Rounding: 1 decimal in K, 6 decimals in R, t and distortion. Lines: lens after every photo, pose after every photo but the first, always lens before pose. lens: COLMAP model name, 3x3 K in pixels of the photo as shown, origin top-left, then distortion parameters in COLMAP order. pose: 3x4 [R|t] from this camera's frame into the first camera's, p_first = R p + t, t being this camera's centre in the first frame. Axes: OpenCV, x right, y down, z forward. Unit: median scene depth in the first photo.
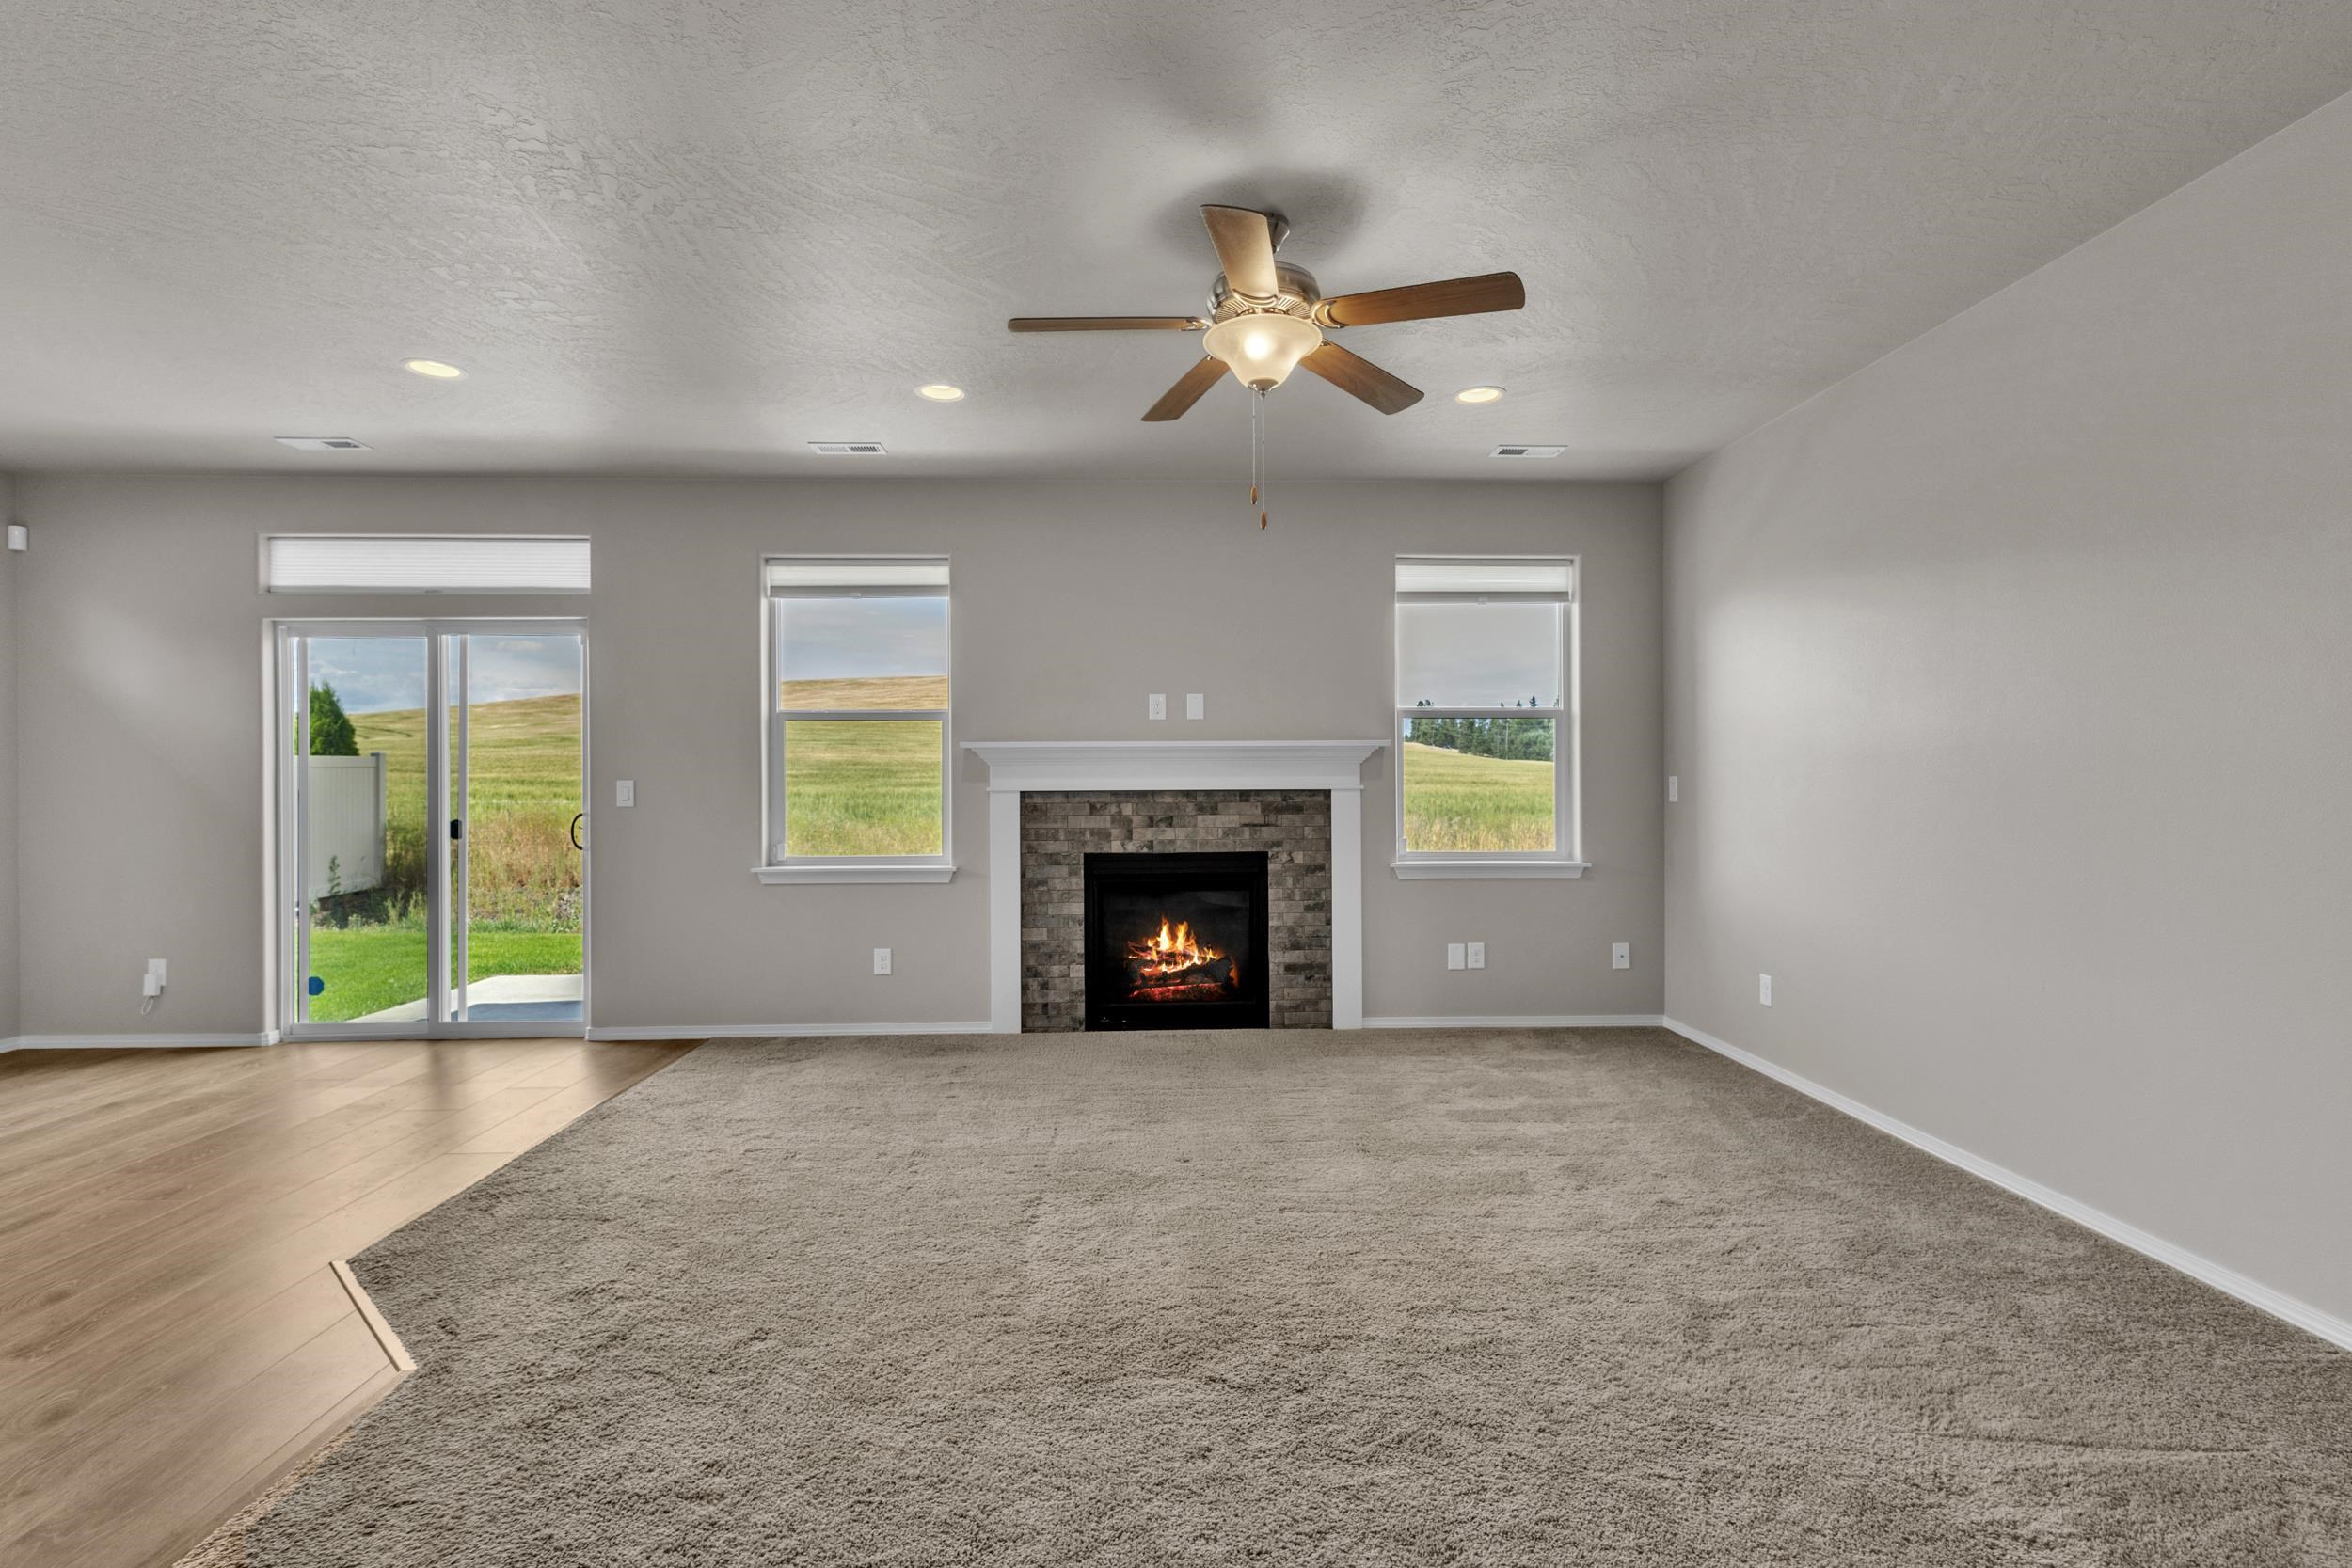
lens RADIAL K [[1093.1, 0, 1179.1], [0, 1093.1, 782.7], [0, 0, 1]] dist [0.010386, -0.000423]
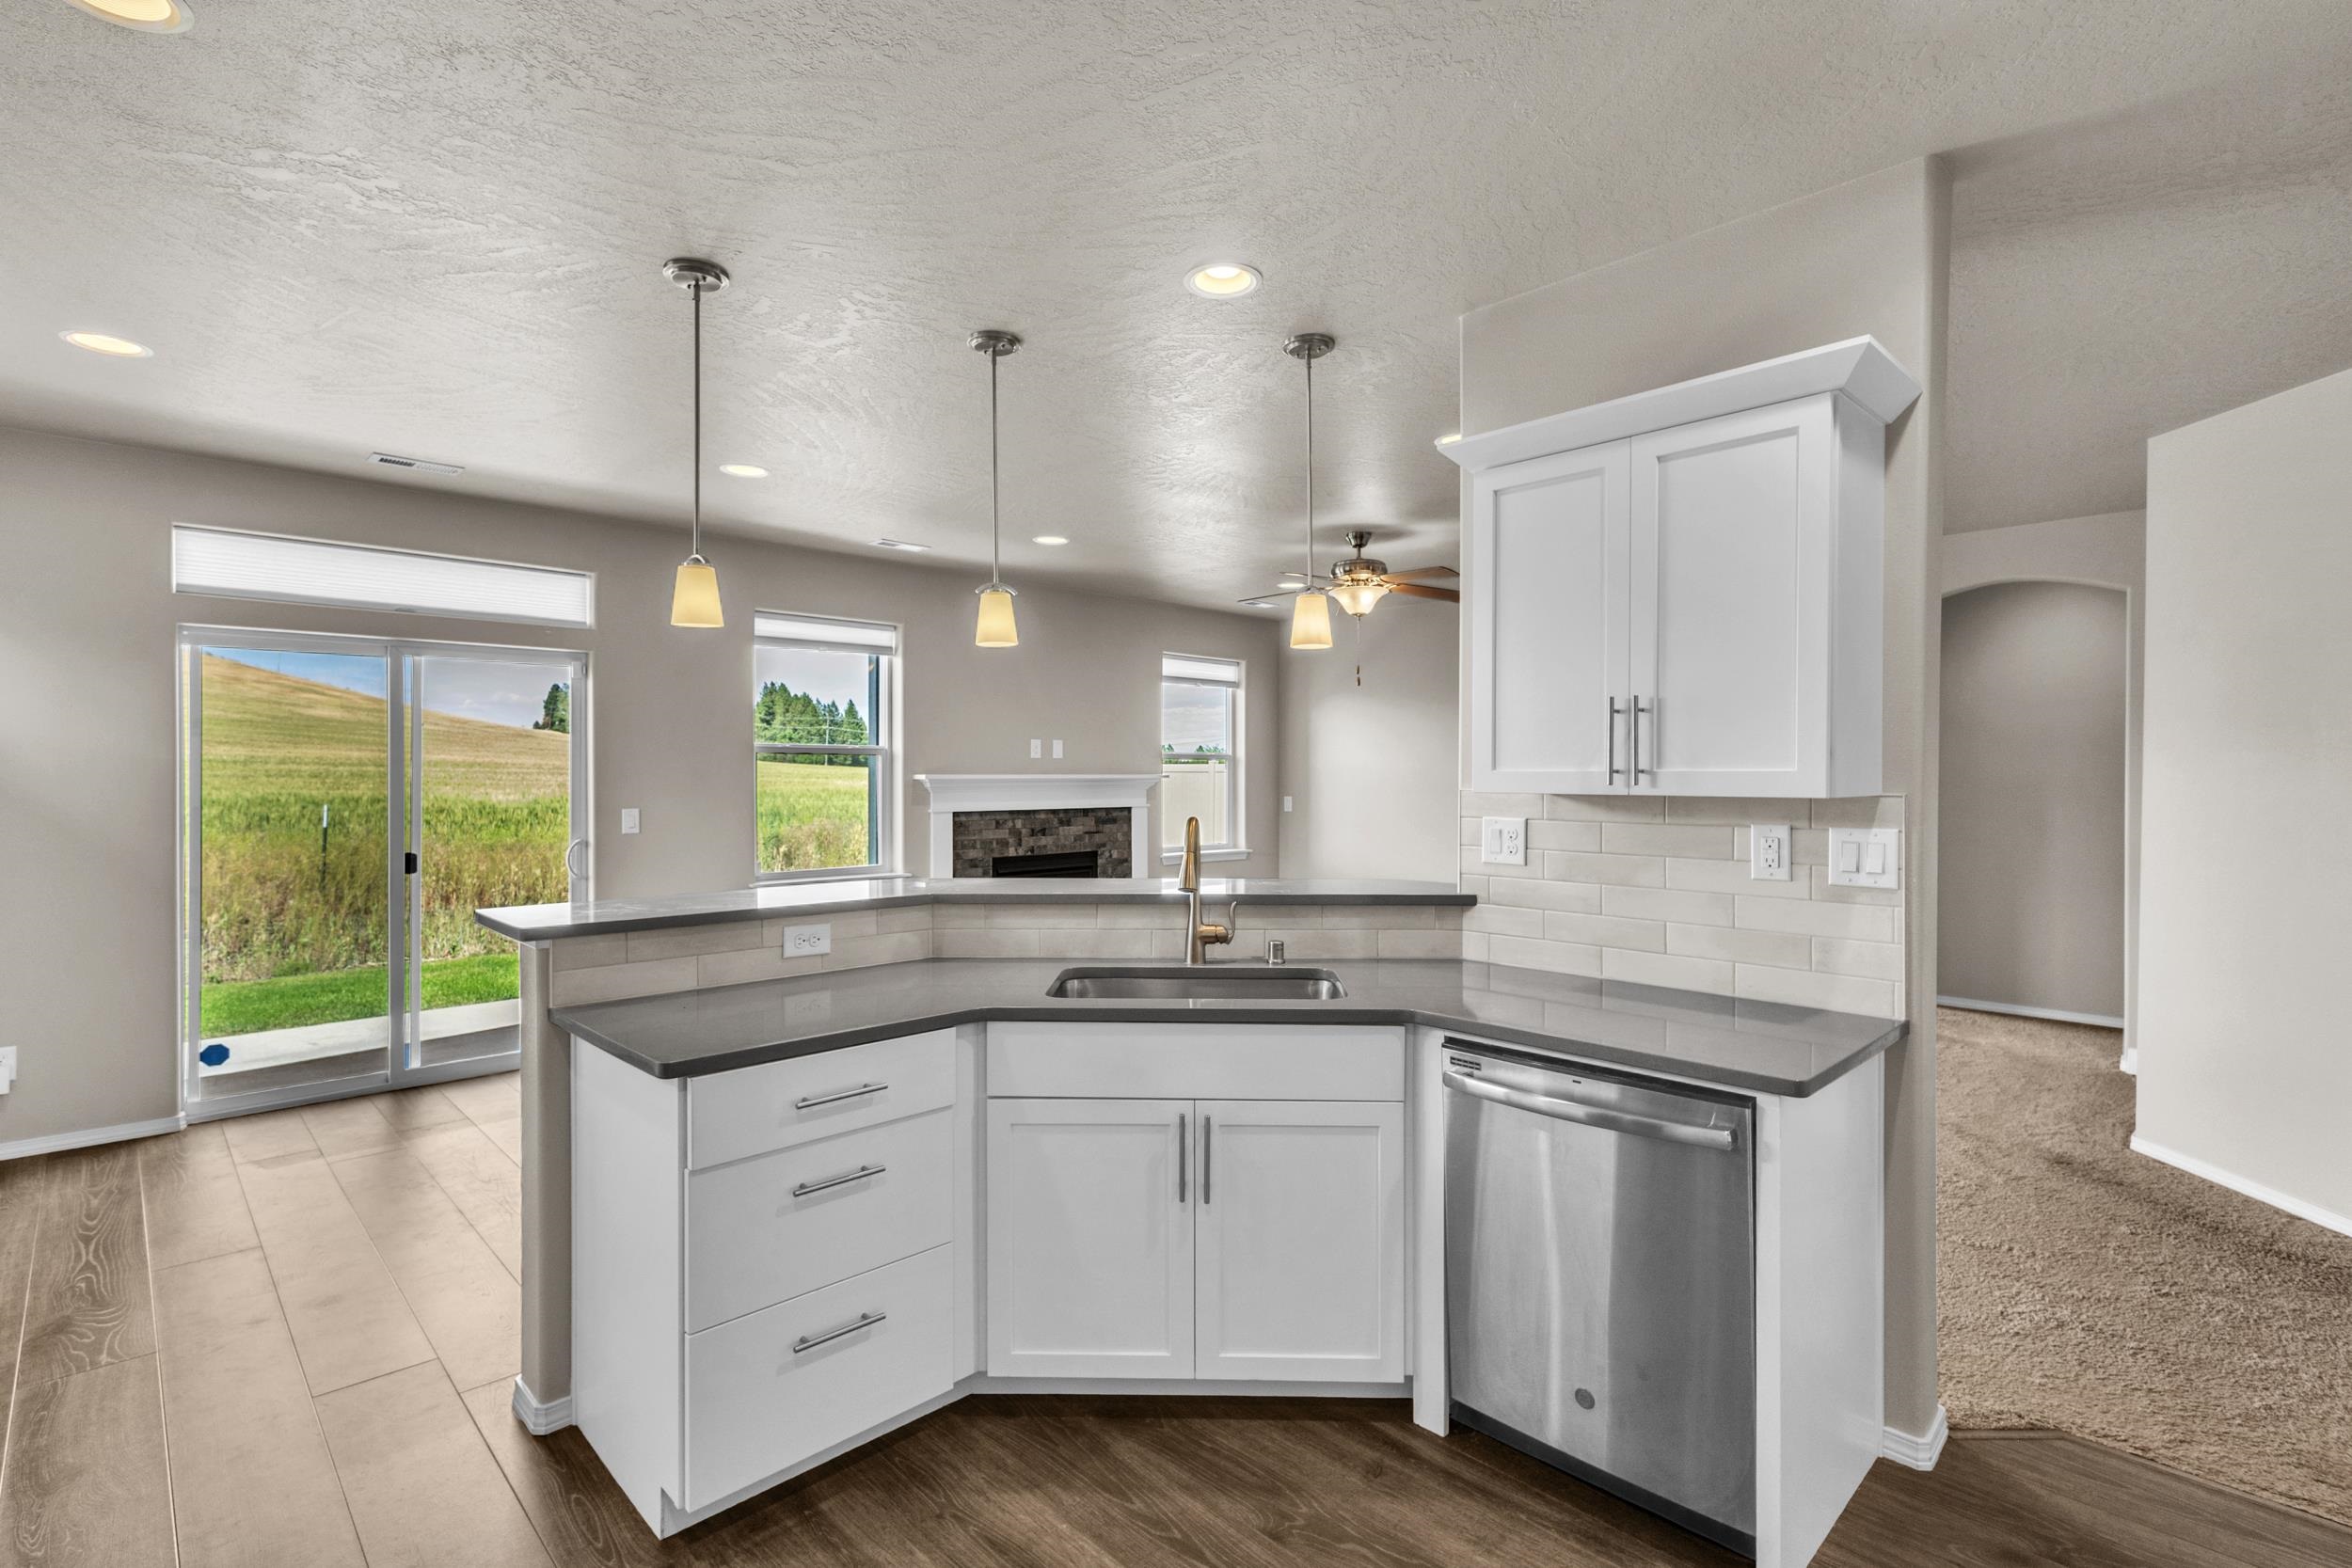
lens RADIAL K [[1093.1, 0, 1179.1], [0, 1093.1, 782.7], [0, 0, 1]] dist [0.010386, -0.000423]
pose [[0.737824, 0.000134, 0.674994, -0.818322], [-0.004344, 0.999980, 0.004550, -0.034105], [-0.674980, -0.006290, 0.737810, -0.137422]]
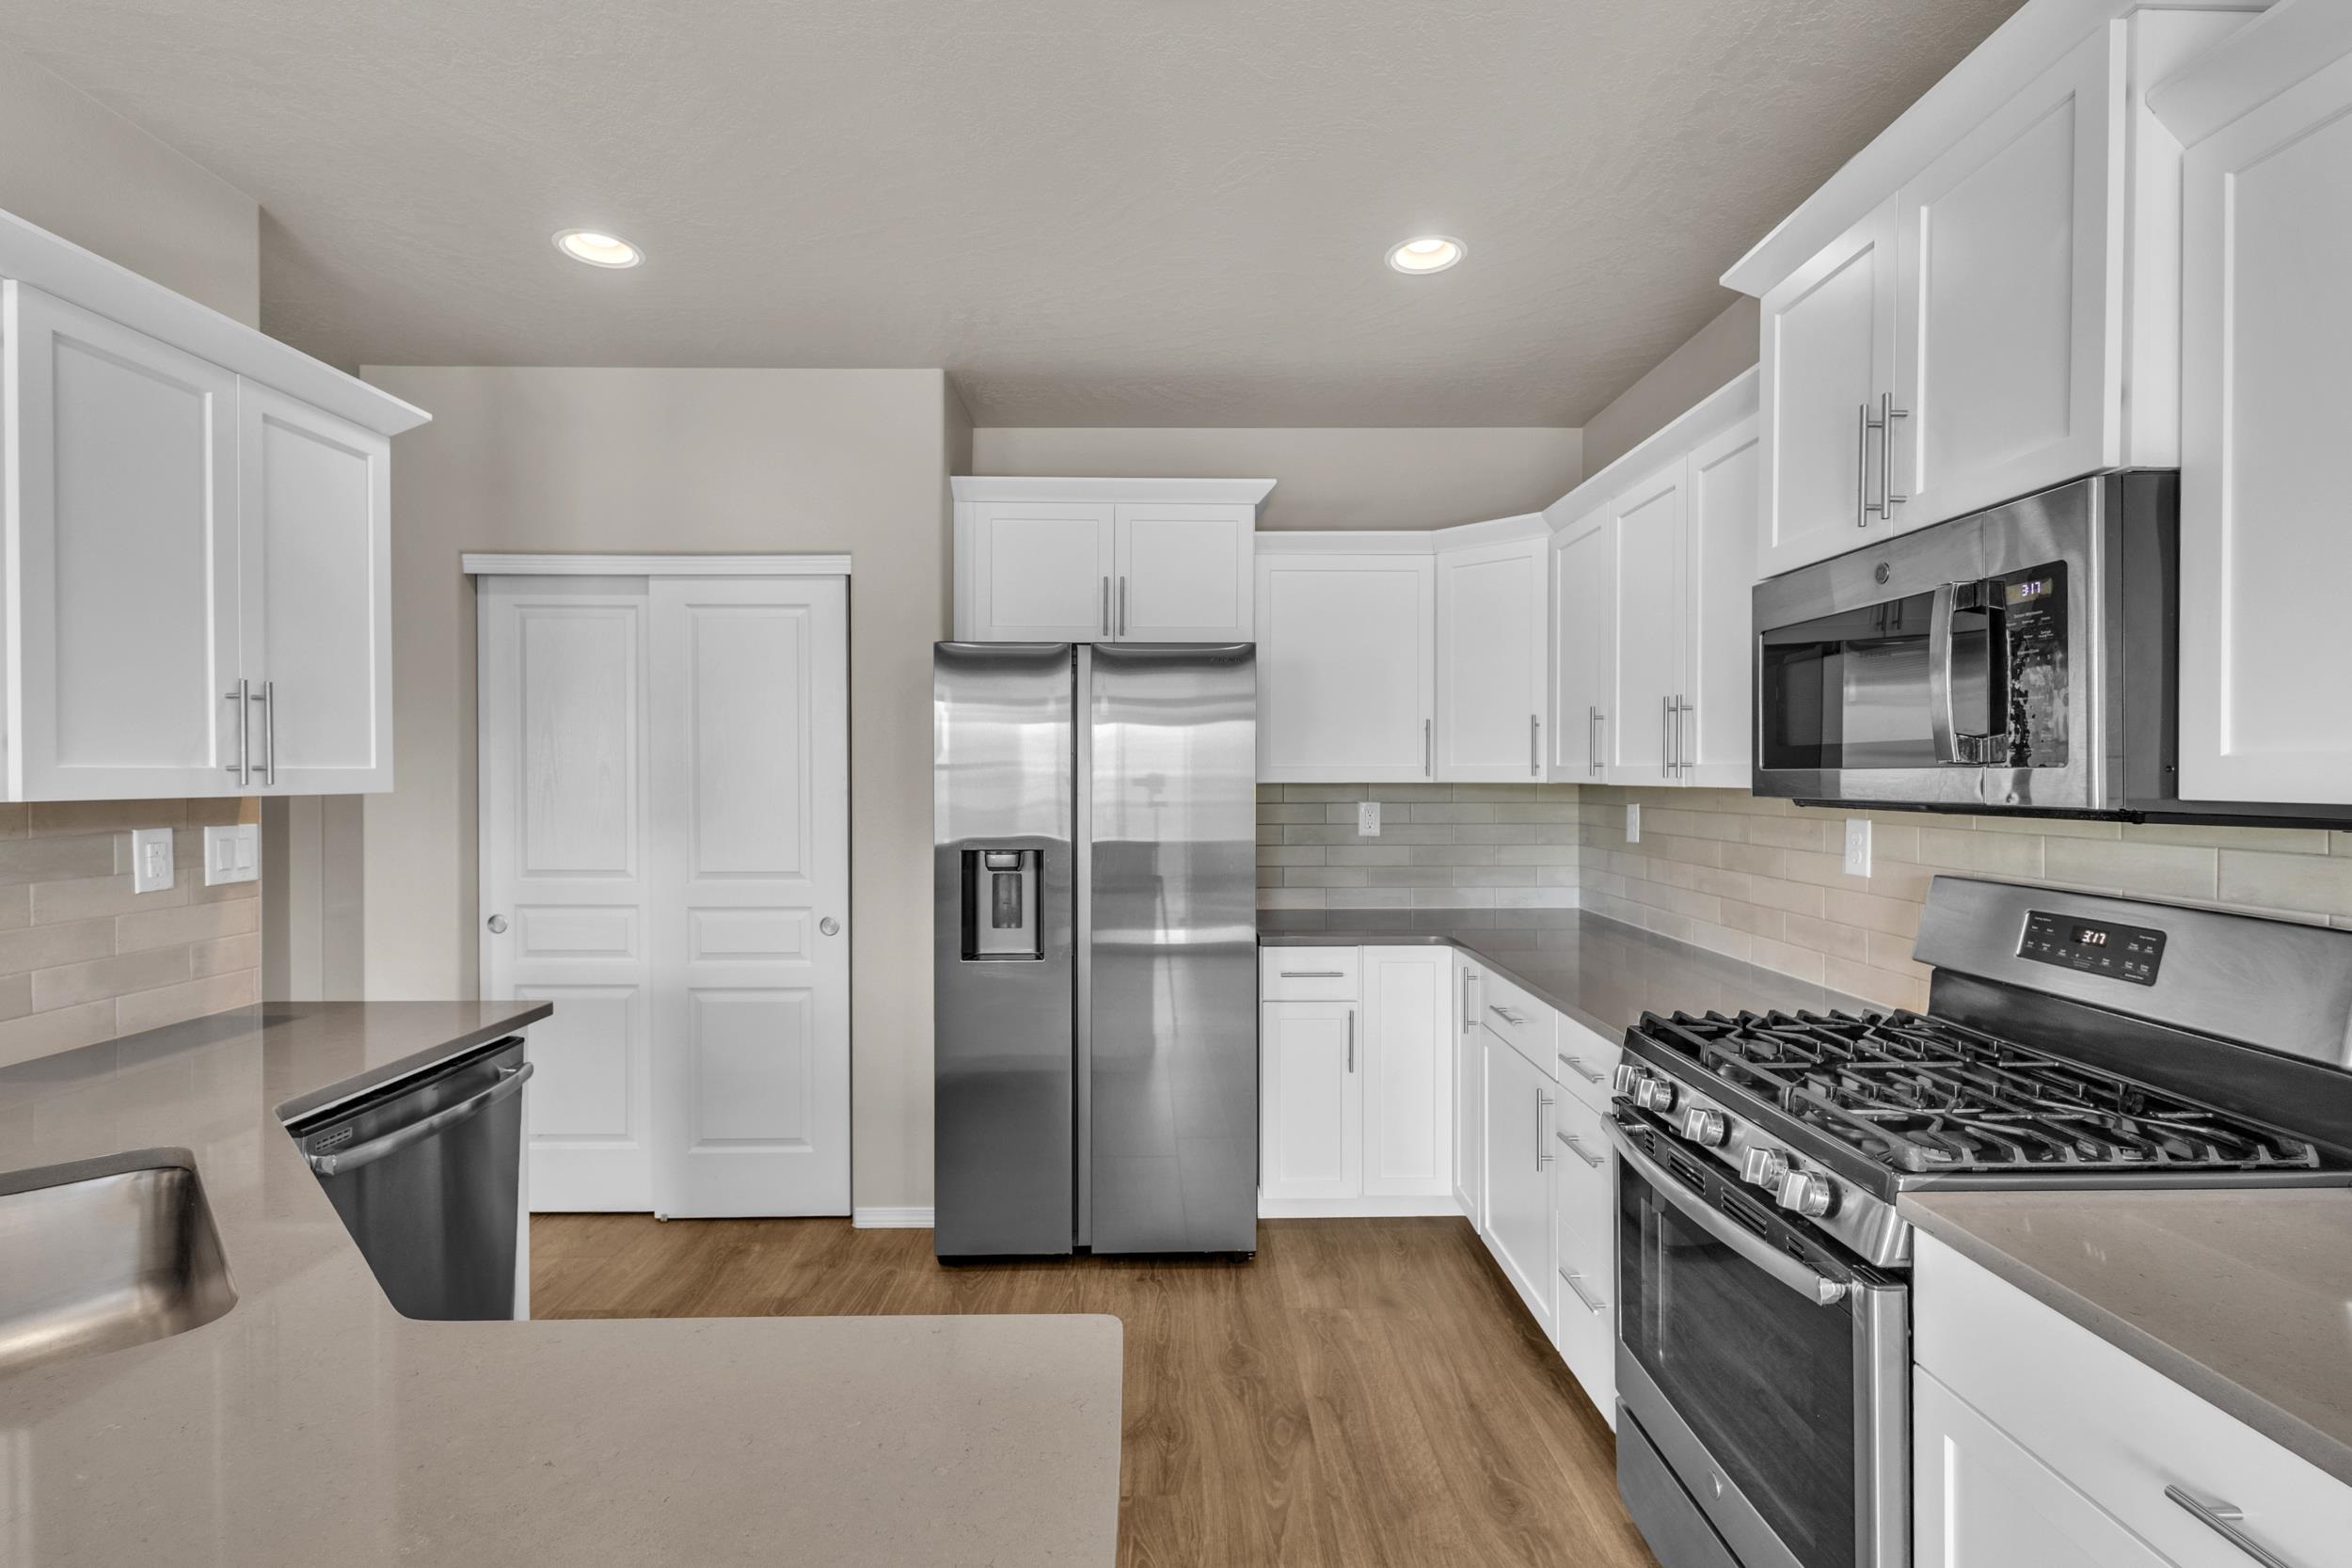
lens RADIAL K [[1093.1, 0, 1179.1], [0, 1093.1, 782.7], [0, 0, 1]] dist [0.010386, -0.000423]
pose [[-0.999833, 0.005903, 0.017313, -0.712702], [0.006059, 0.999941, 0.009001, -0.033952], [-0.017259, 0.009105, -0.999810, 0.436378]]
